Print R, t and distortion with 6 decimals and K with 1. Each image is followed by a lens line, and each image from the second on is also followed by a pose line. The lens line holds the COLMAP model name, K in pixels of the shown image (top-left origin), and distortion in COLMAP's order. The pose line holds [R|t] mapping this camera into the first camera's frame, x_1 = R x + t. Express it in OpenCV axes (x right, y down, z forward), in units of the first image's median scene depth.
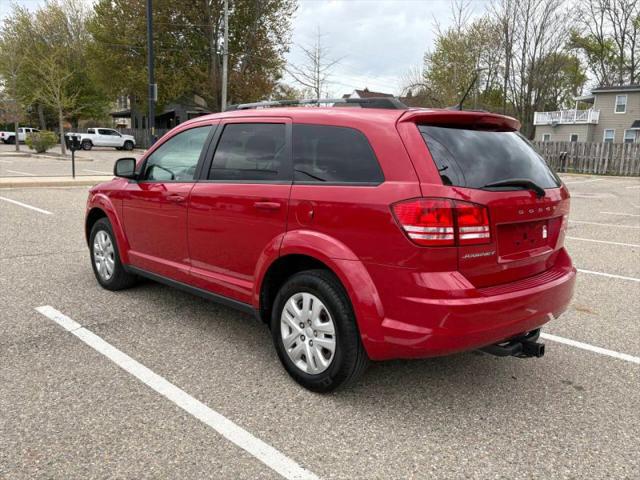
lens RADIAL K [[547.9, 0, 319.7], [0, 547.9, 241.6], [0, 0, 1]] dist [0.041352, -0.029416]
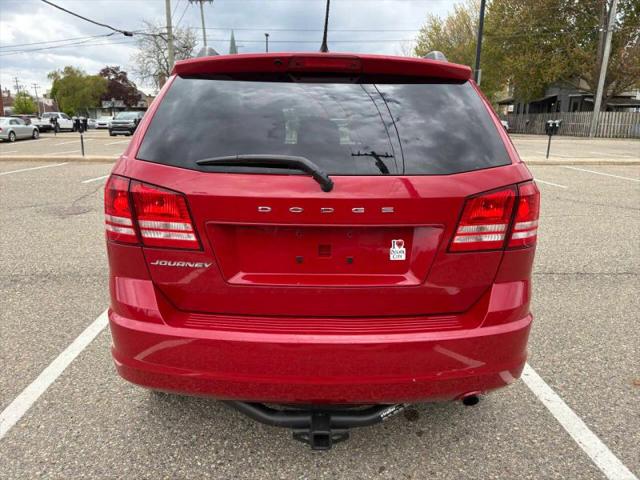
lens RADIAL K [[489.5, 0, 323.0], [0, 489.5, 234.8], [0, 0, 1]] dist [0.010660, -0.007137]
pose [[0.744568, 0.130205, -0.654726, 0.472108], [-0.106584, 0.991399, 0.075949, -0.044515], [0.658983, 0.013234, 0.752041, 0.380576]]
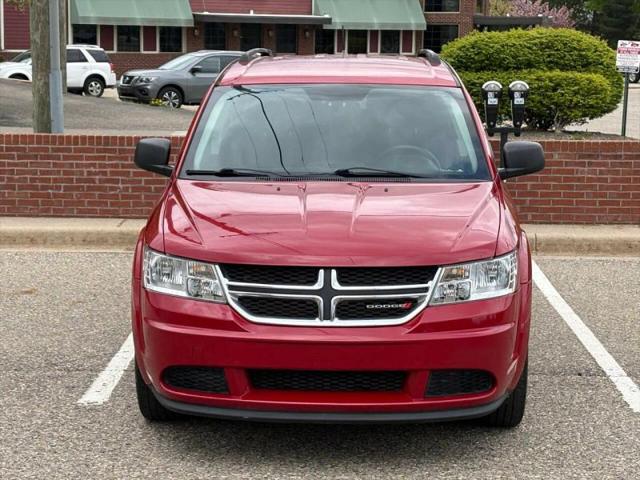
lens RADIAL K [[1525.3, 0, 320.4], [0, 1525.3, 237.5], [0, 0, 1]] dist [0.192475, 0.000000]
pose [[-0.702139, -0.131847, 0.699726, -1.335168], [0.091709, 0.957776, 0.272496, -0.510338], [-0.706109, 0.255502, -0.660401, 2.204128]]
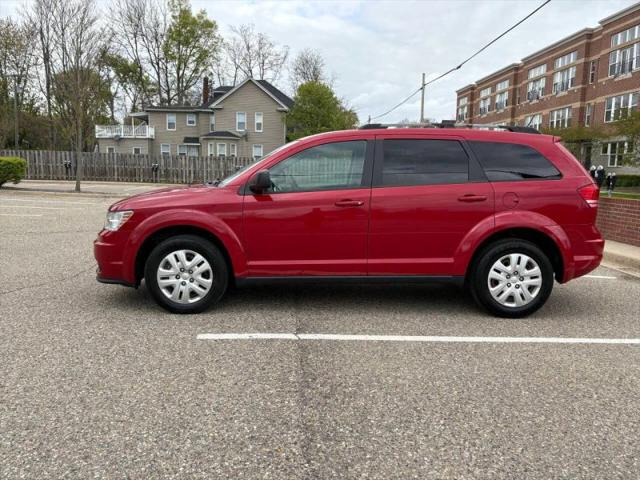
lens RADIAL K [[547.9, 0, 318.0], [0, 547.9, 241.1], [0, 0, 1]] dist [0.041352, -0.029416]
pose [[0.675304, -0.111797, 0.729017, -0.987119], [0.128687, 0.991143, 0.032789, -0.039077], [-0.726226, 0.071672, 0.683710, 0.234185]]
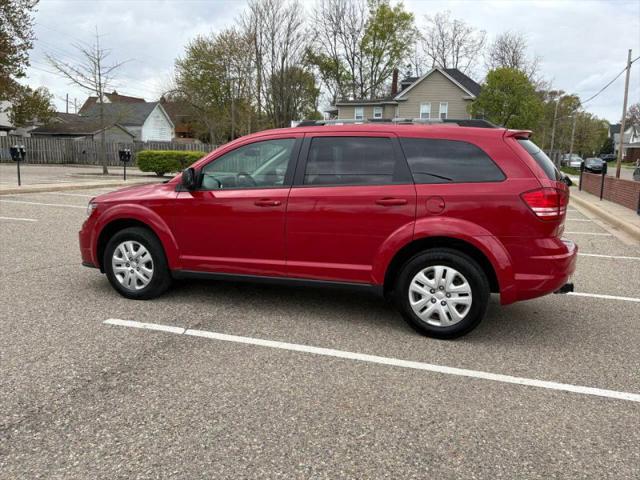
lens RADIAL K [[547.9, 0, 315.8], [0, 547.9, 236.5], [0, 0, 1]] dist [0.041352, -0.029416]
pose [[0.899823, -0.075073, 0.429746, -0.567858], [0.082833, 0.996563, 0.000651, -0.000906], [-0.428318, 0.035012, 0.902949, -0.048717]]
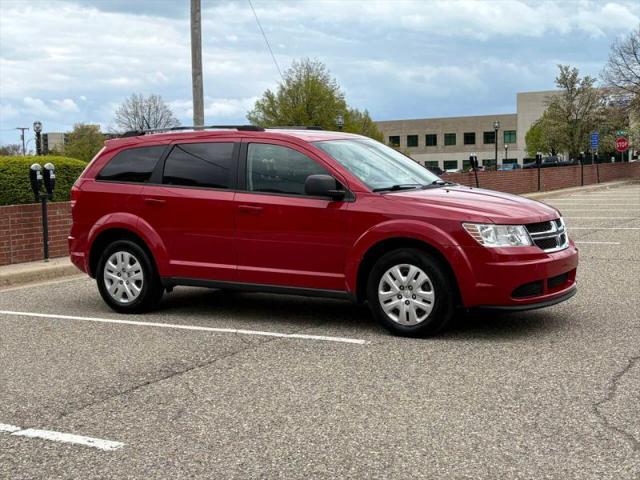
lens RADIAL K [[948.6, 0, 319.9], [0, 948.6, 238.2], [0, 0, 1]] dist [0.058651, 0.000000]
pose [[-0.964089, 0.019387, -0.264869, 0.371866], [-0.047009, 0.969126, 0.242043, -0.457549], [0.261384, 0.245803, -0.933413, 2.708460]]
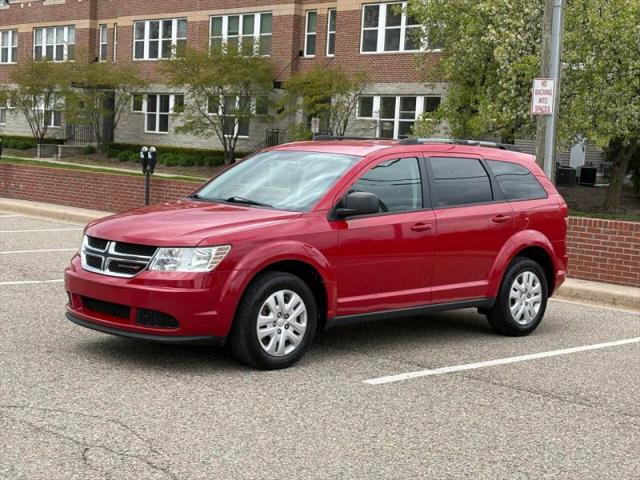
lens RADIAL K [[1075.7, 0, 319.2], [0, 1075.7, 240.6], [0, 0, 1]] dist [0.152428, 0.000000]
pose [[0.004029, -0.115206, 0.993333, -2.004787], [0.121151, 0.986081, 0.113874, -0.269581], [-0.992626, 0.119884, 0.017930, 0.999762]]
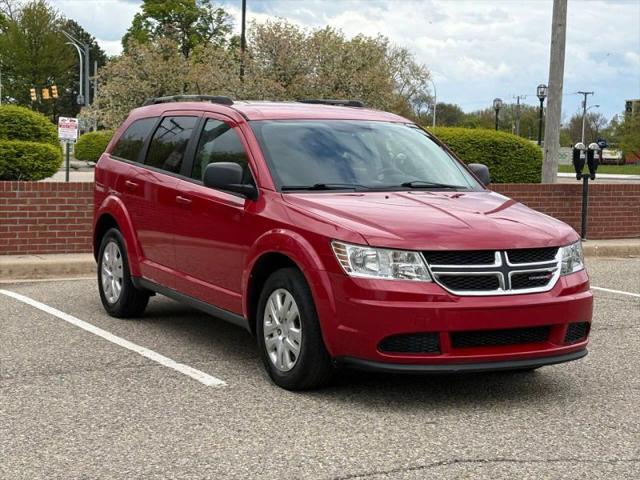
lens RADIAL K [[1250.6, 0, 319.9], [0, 1250.6, 239.6], [0, 0, 1]] dist [0.169763, 0.000000]
pose [[-0.964523, -0.075495, 0.252973, -0.577664], [-0.008251, 0.966392, 0.256941, -0.499056], [-0.263869, 0.245738, -0.932730, 2.708711]]
